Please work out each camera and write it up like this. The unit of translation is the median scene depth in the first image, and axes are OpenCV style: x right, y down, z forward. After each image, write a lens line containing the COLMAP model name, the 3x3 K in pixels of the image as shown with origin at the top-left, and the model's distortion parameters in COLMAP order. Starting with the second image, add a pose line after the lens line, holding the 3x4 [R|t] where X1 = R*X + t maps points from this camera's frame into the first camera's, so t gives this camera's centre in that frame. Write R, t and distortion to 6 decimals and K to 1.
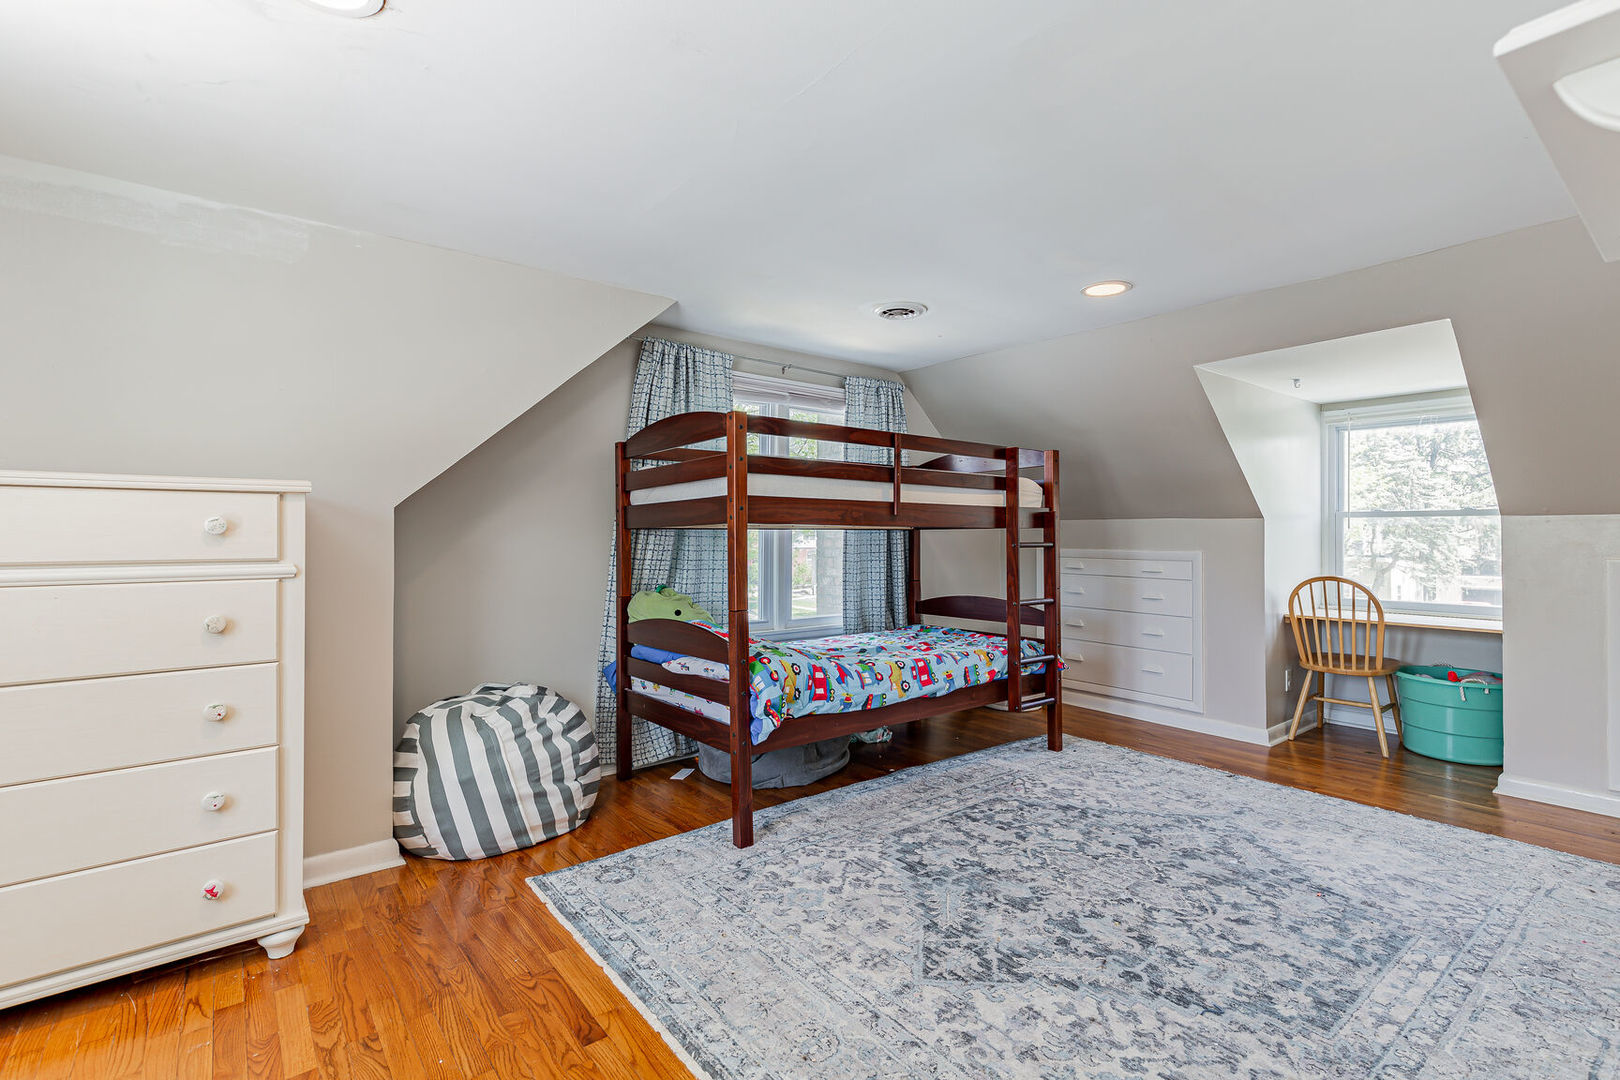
lens RADIAL K [[740.1, 0, 806.8], [0, 740.1, 535.7], [0, 0, 1]] dist [0.005584, -0.001149]
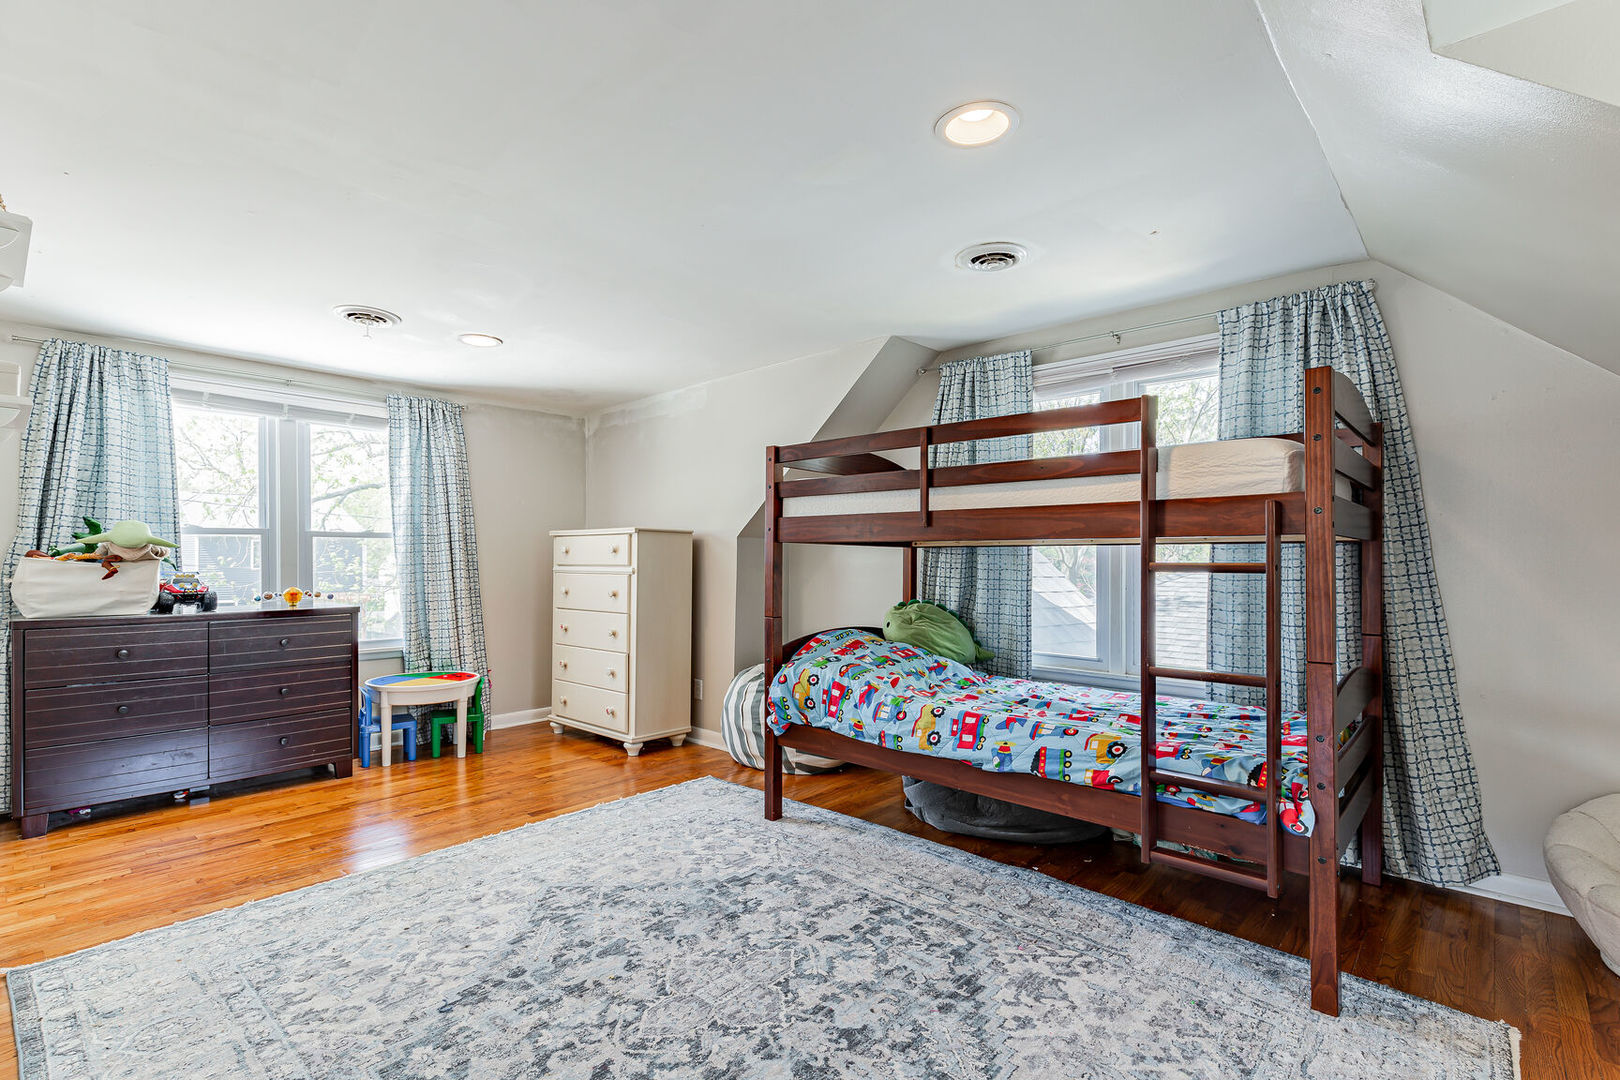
lens RADIAL K [[740.1, 0, 800.8], [0, 740.1, 563.1], [0, 0, 1]] dist [0.005584, -0.001149]
pose [[0.161044, 0.007565, -0.986918, 0.992076], [-0.001574, 0.999971, 0.007408, 0.007413], [0.986946, 0.000361, 0.161052, 0.797850]]
